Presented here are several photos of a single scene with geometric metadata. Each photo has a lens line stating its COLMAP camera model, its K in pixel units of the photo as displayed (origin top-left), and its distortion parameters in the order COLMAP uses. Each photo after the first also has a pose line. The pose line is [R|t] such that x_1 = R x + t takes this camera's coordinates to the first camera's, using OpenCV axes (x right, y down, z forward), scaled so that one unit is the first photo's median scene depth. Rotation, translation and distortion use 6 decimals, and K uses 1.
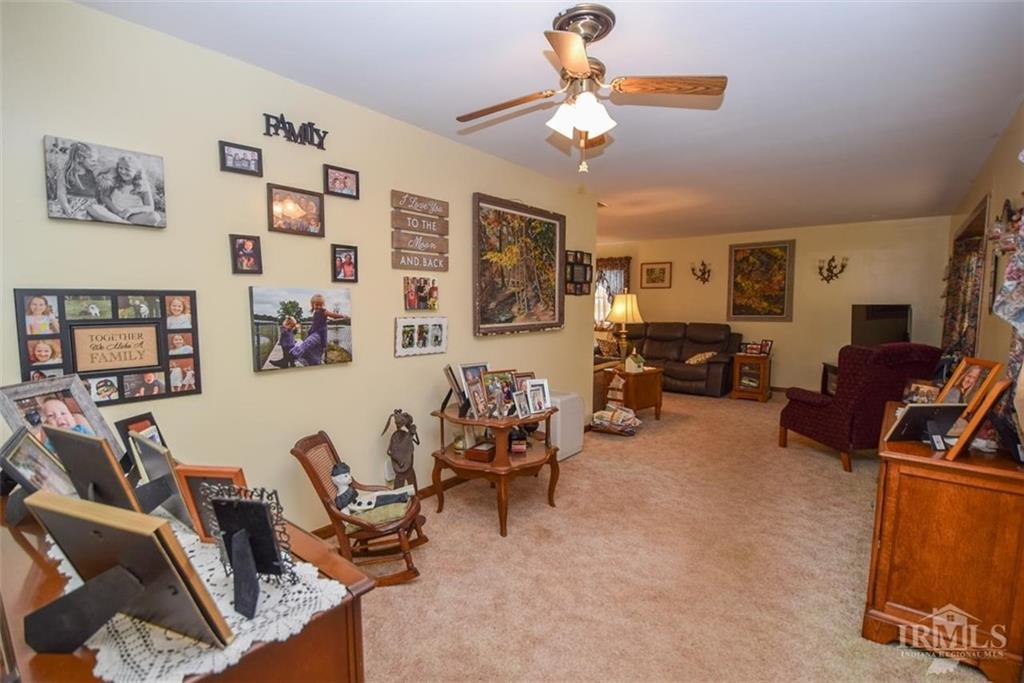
lens RADIAL K [[475.0, 0, 512.7], [0, 475.0, 348.0], [0, 0, 1]] dist [0.001840, -0.000364]
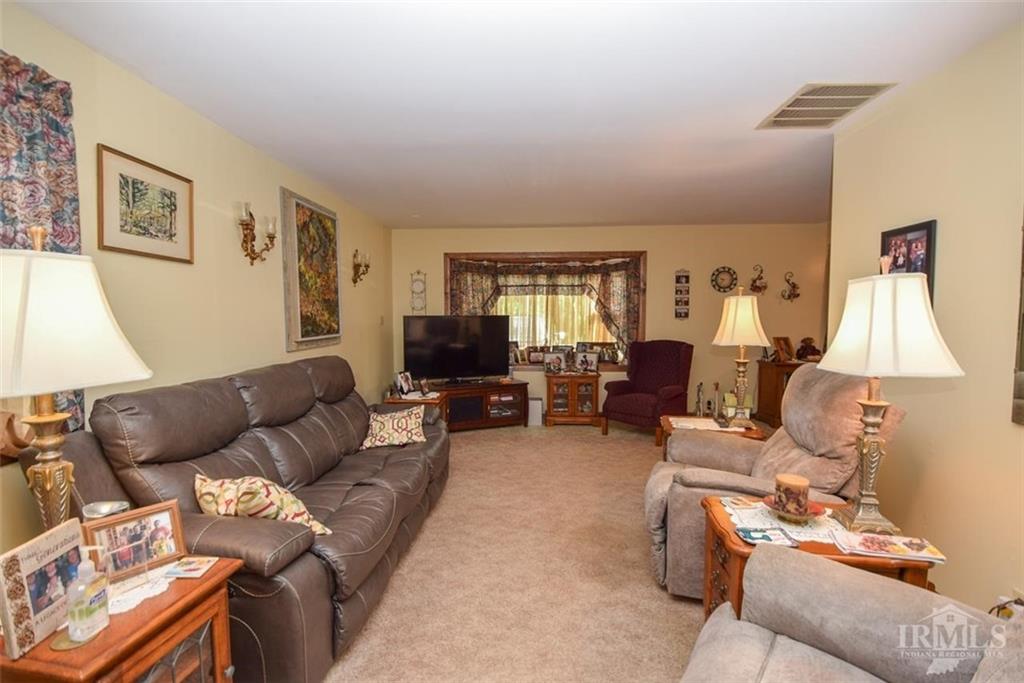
lens RADIAL K [[475.0, 0, 512.7], [0, 475.0, 348.0], [0, 0, 1]] dist [0.001840, -0.000364]
pose [[-0.571669, -0.051605, 0.818860, -0.052740], [0.076542, 0.990314, 0.115846, -0.099941], [-0.816906, 0.128903, -0.562182, 1.104904]]
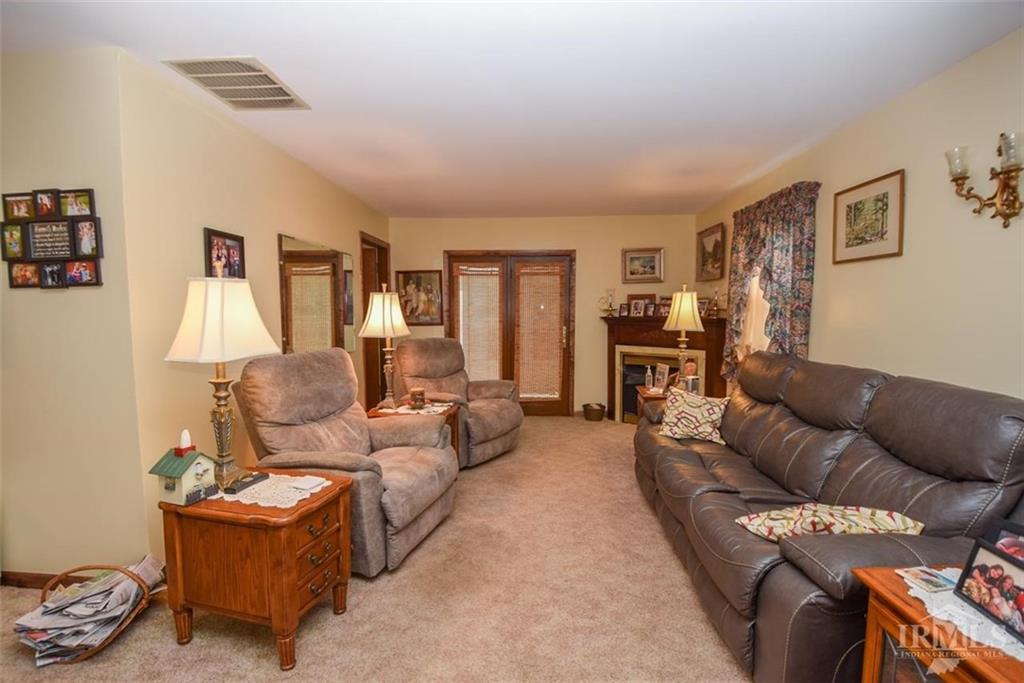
lens RADIAL K [[475.0, 0, 512.7], [0, 475.0, 348.0], [0, 0, 1]] dist [0.001840, -0.000364]
pose [[0.583508, 0.069594, -0.809120, 0.478984], [-0.075708, 0.996644, 0.031125, -0.063559], [0.808571, 0.043095, 0.586819, 0.682431]]
